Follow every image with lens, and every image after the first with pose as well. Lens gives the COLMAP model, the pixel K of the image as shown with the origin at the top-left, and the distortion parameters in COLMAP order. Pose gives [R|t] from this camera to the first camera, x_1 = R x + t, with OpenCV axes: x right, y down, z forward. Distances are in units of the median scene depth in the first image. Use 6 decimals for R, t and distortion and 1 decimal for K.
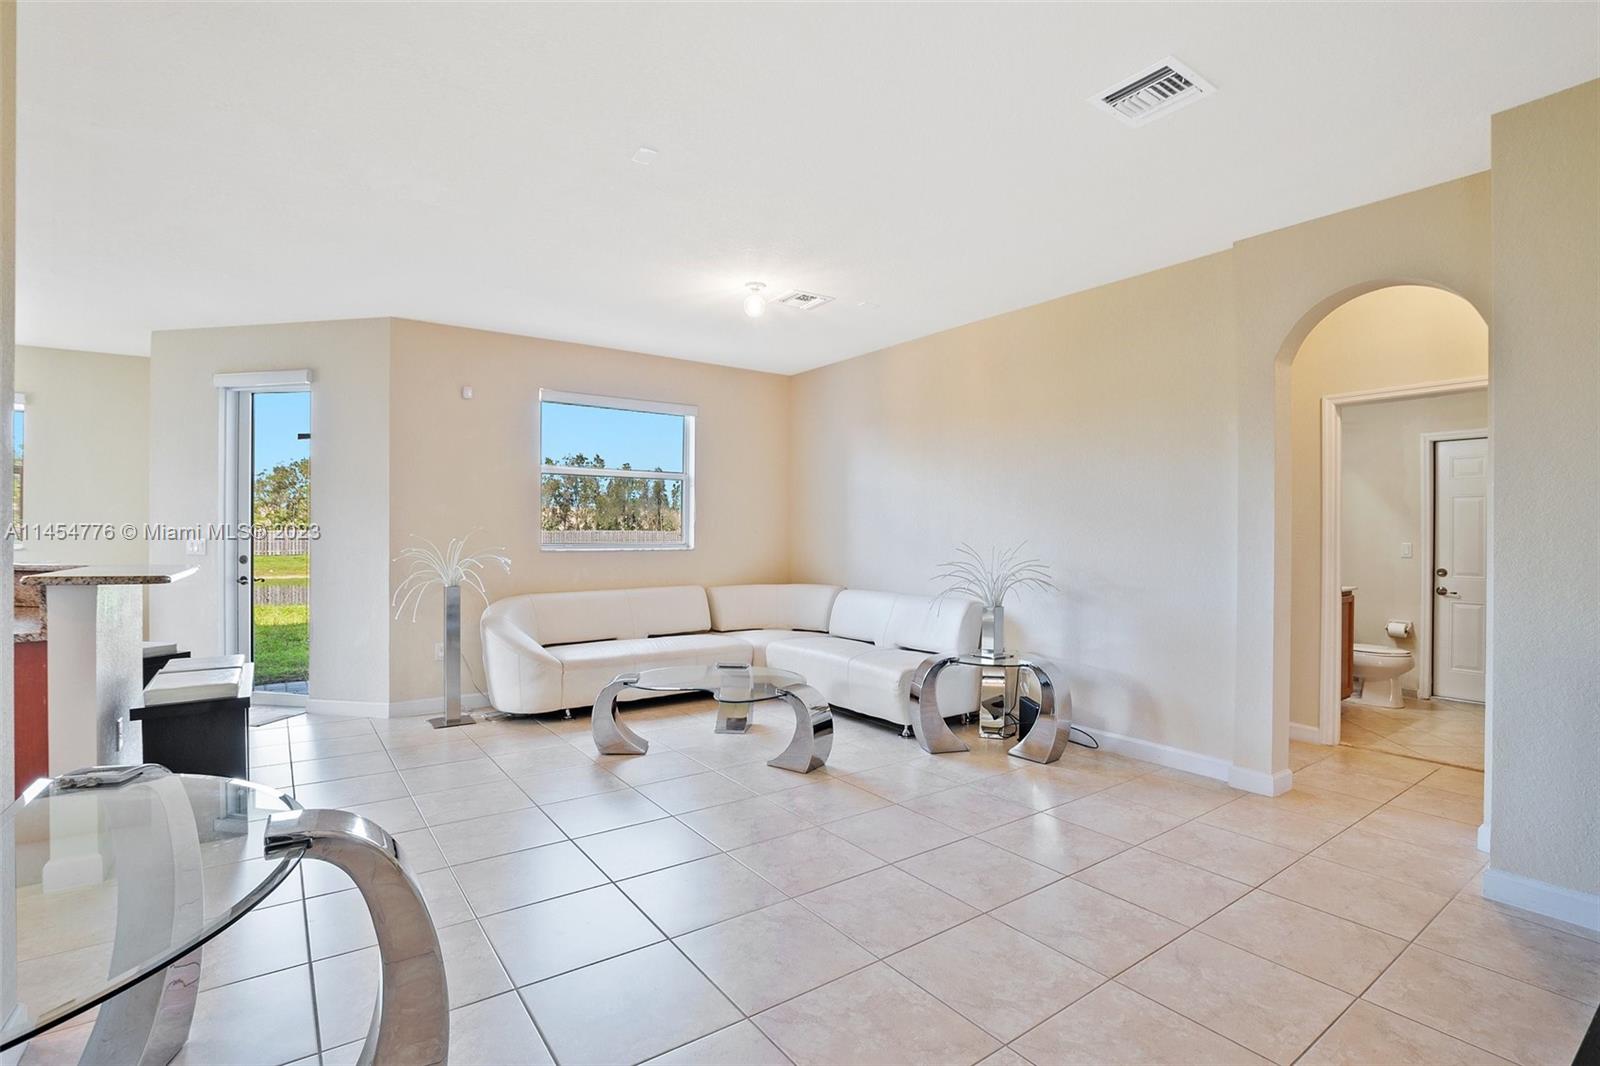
lens RADIAL K [[743.6, 0, 800.0], [0, 743.6, 533.0], [0, 0, 1]] dist [-0.000120, -0.000395]
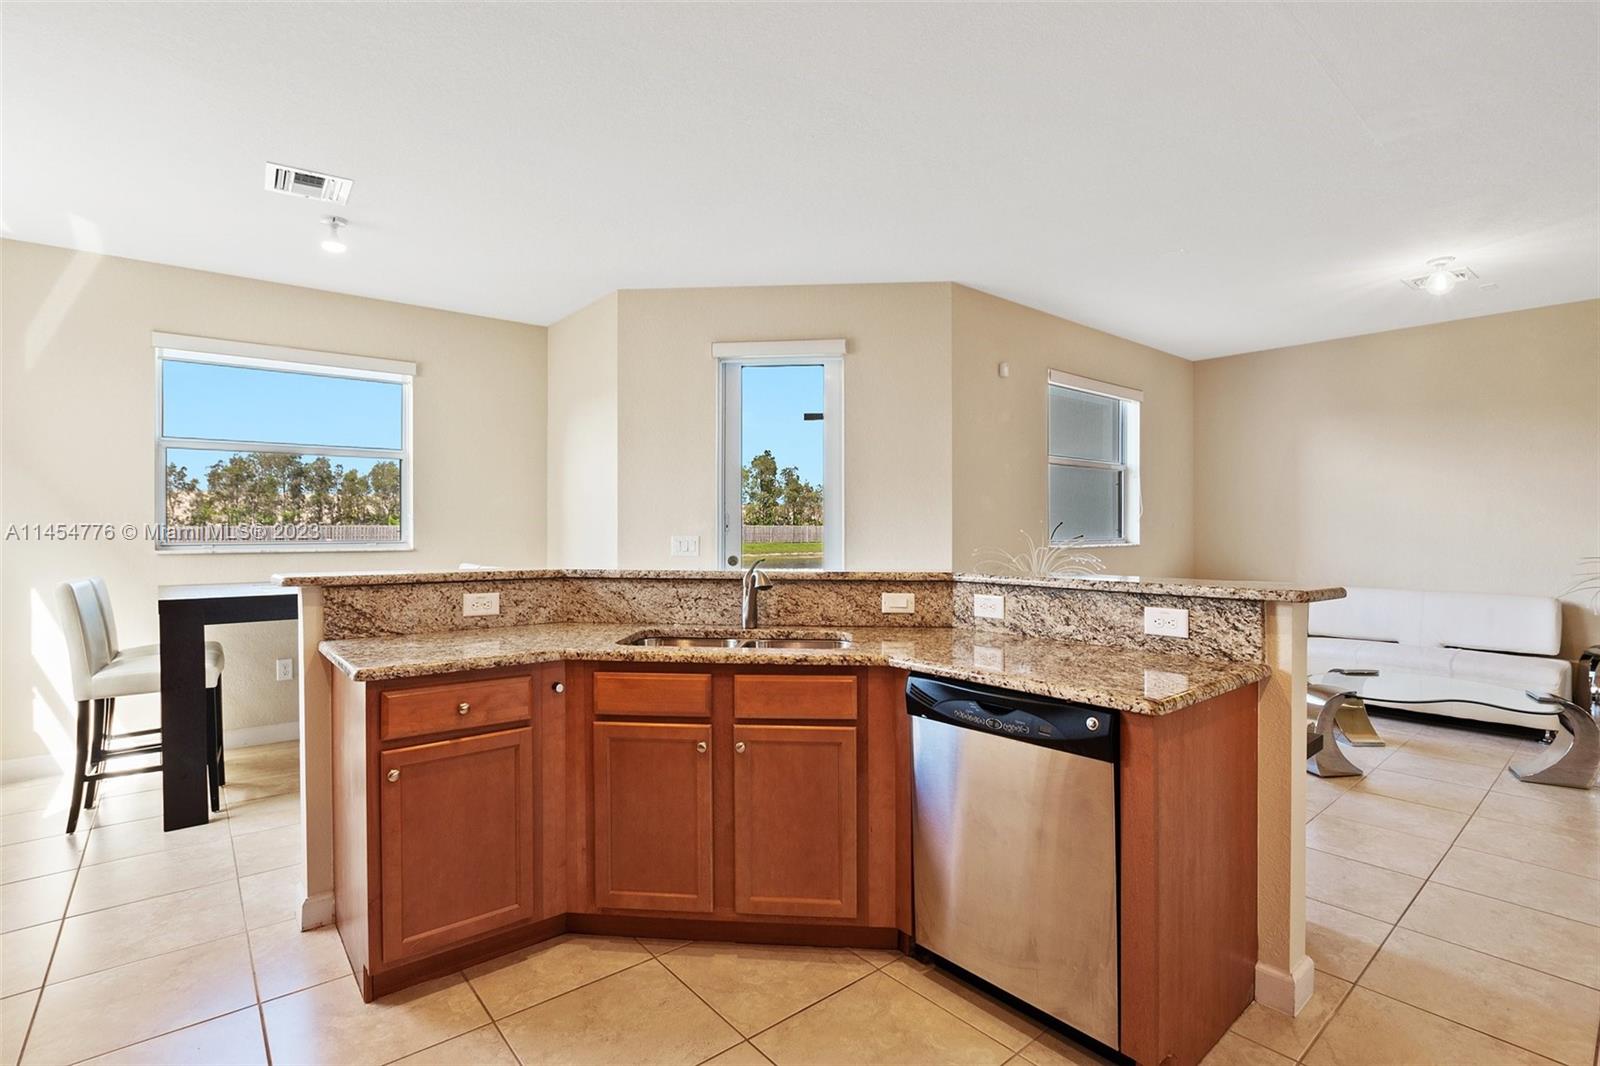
lens RADIAL K [[743.6, 0, 800.0], [0, 743.6, 533.0], [0, 0, 1]] dist [-0.000120, -0.000395]
pose [[0.992618, -0.005015, 0.121175, -0.720144], [0.004346, 0.999974, 0.005784, -0.000820], [-0.121201, -0.005215, 0.992614, 0.135616]]
